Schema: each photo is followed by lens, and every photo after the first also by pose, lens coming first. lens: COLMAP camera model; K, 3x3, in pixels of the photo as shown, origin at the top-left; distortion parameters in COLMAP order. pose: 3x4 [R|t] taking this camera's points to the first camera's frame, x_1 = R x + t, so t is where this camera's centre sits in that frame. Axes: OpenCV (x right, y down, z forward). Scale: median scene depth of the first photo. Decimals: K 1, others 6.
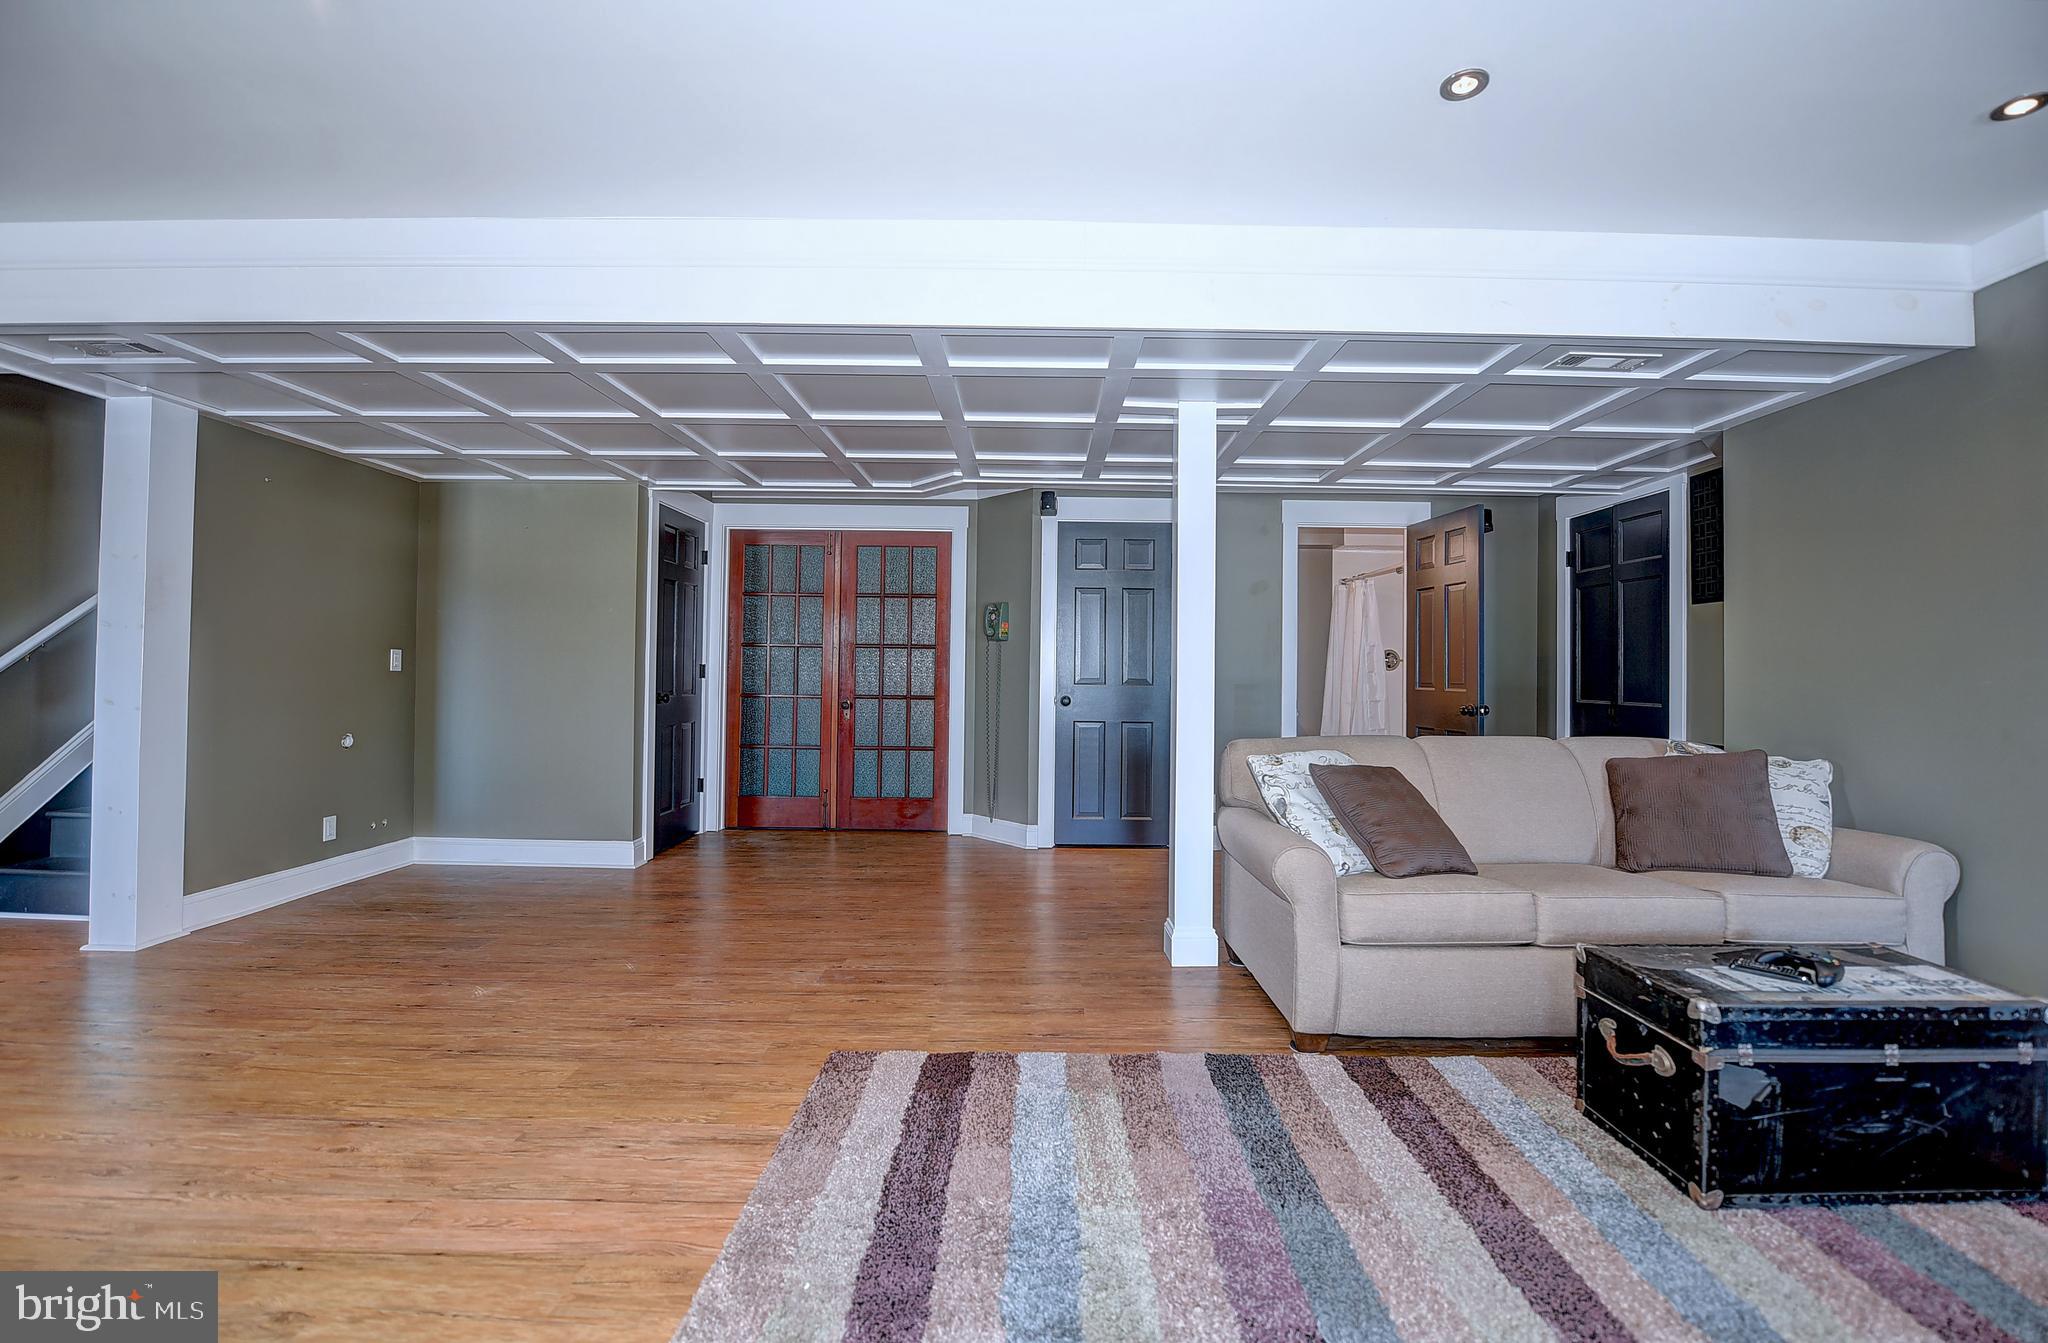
lens RADIAL K [[848.1, 0, 1030.9], [0, 848.1, 658.7], [0, 0, 1]] dist [-0.019683, 0.000014]
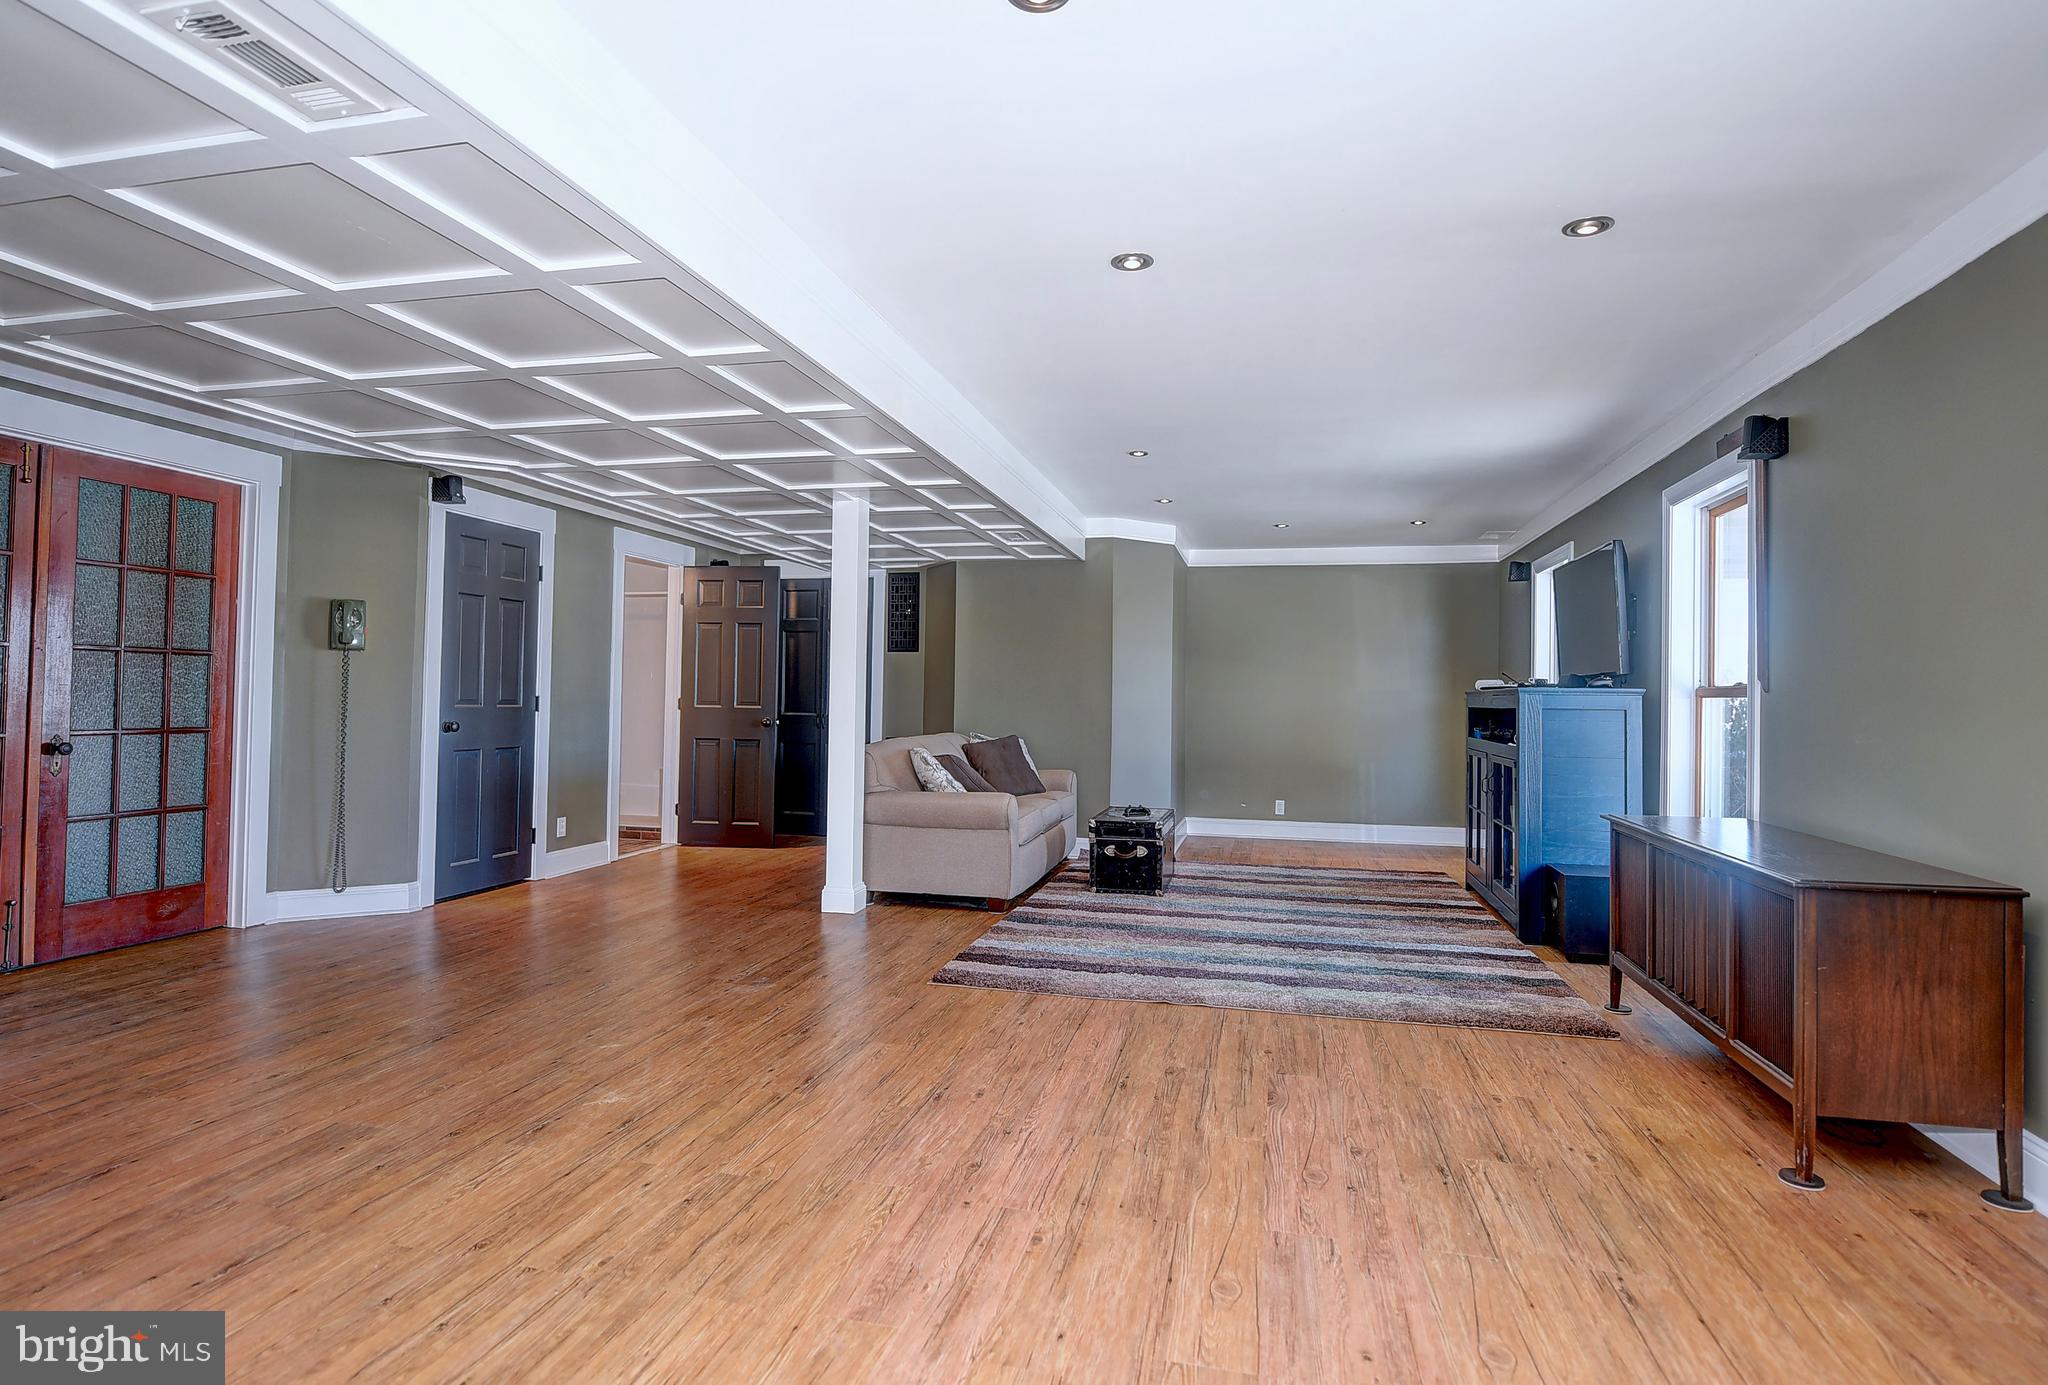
lens RADIAL K [[1033.7, 0, 1024.0], [0, 1033.7, 692.5], [0, 0, 1]] dist [-0.003939, -0.008125]
pose [[0.235749, -0.001871, 0.971812, -0.816760], [-0.025173, 0.999651, 0.008032, -0.006568], [-0.971488, -0.026357, 0.235620, 0.209283]]
